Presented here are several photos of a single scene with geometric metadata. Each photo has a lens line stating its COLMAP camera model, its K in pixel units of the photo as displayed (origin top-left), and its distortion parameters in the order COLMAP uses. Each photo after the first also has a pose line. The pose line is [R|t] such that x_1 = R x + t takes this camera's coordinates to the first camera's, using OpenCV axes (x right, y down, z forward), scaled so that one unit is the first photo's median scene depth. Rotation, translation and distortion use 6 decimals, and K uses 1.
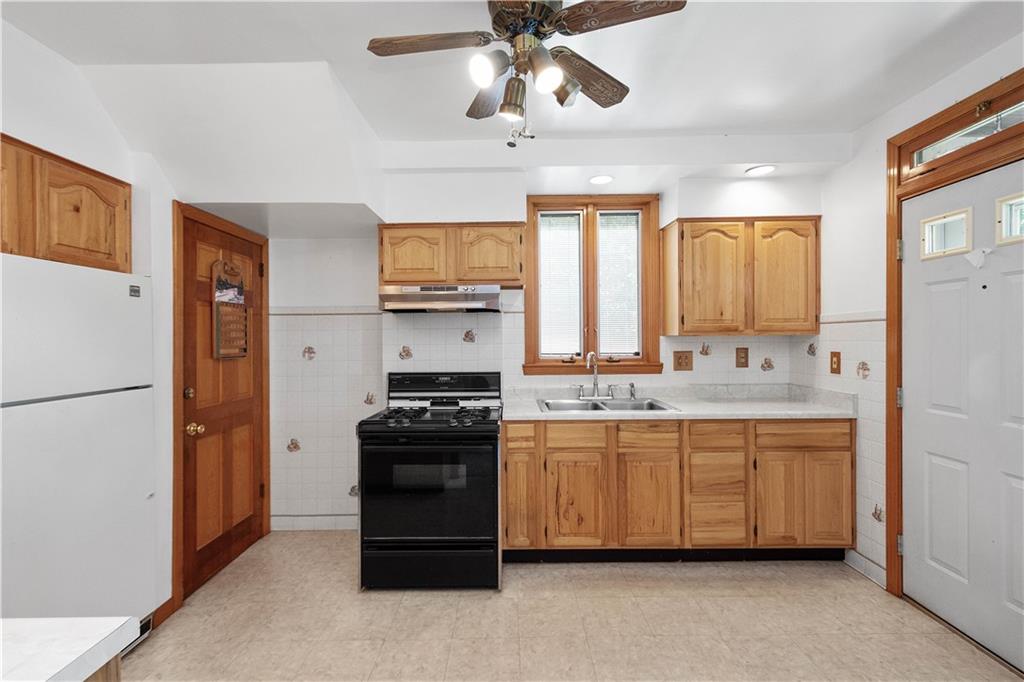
lens RADIAL K [[455.1, 0, 512.0], [0, 455.1, 341.0], [0, 0, 1]] dist [0.011187, 0.000399]
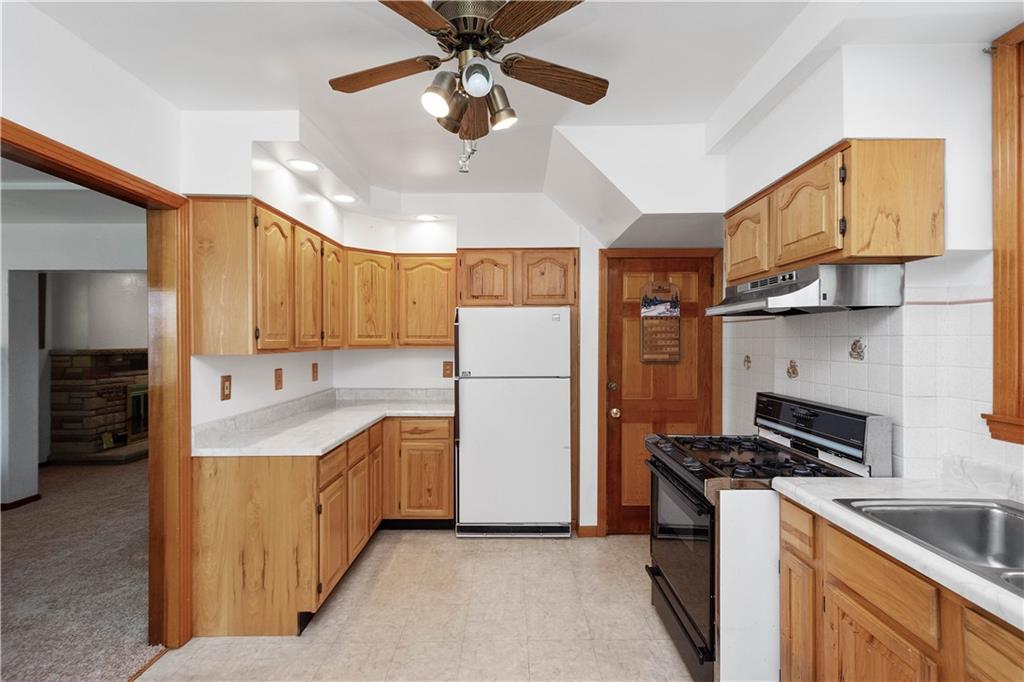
lens RADIAL K [[455.1, 0, 512.0], [0, 455.1, 341.0], [0, 0, 1]] dist [0.011187, 0.000399]
pose [[-0.004626, 0.010291, -0.999936, 0.565358], [-0.001975, 0.999945, 0.010300, -0.029585], [0.999987, 0.002022, -0.004606, 0.611678]]
